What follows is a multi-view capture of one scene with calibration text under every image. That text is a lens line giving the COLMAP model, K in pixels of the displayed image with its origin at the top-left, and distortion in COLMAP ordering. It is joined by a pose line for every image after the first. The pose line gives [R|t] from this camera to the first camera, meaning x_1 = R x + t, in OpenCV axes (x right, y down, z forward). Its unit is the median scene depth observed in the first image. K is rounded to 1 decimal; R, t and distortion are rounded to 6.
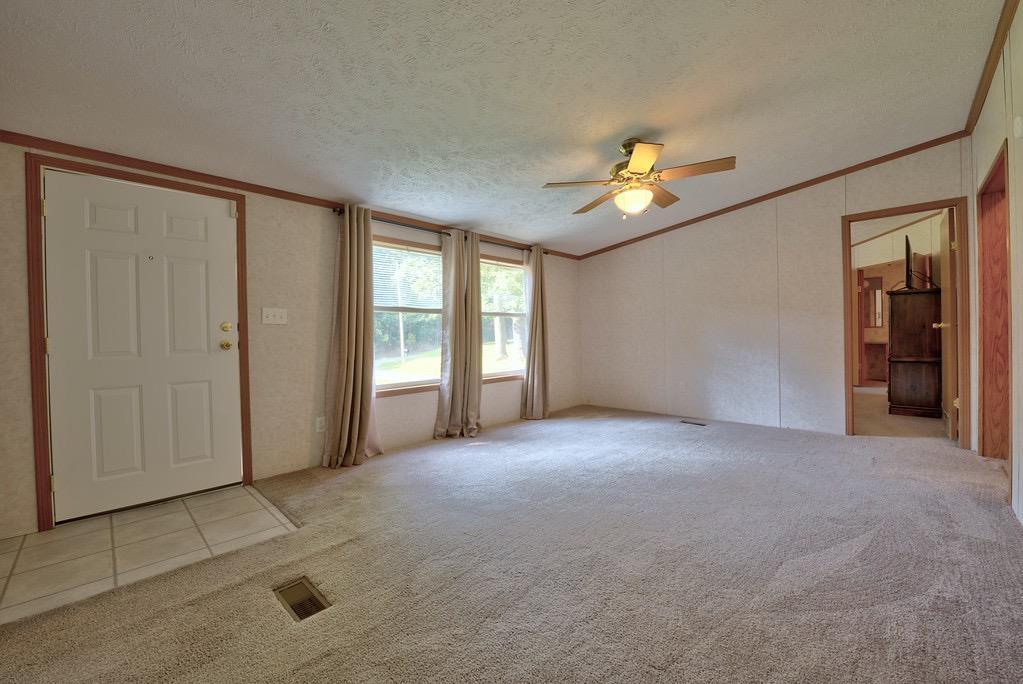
lens RADIAL K [[406.0, 0, 513.0], [0, 406.0, 339.2], [0, 0, 1]] dist [-0.022065, -0.000613]
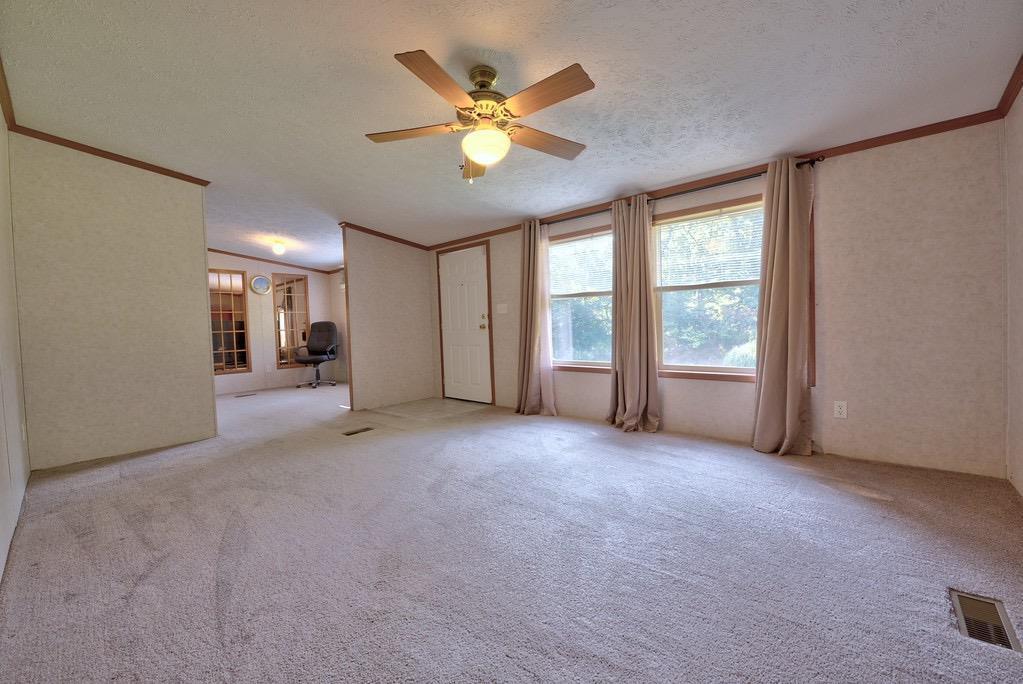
lens RADIAL K [[406.0, 0, 513.0], [0, 406.0, 339.2], [0, 0, 1]] dist [-0.022065, -0.000613]
pose [[0.040626, 0.042397, -0.998274, 1.089180], [0.012449, 0.999000, 0.042935, -0.004629], [0.999097, -0.014172, 0.040058, 1.027438]]
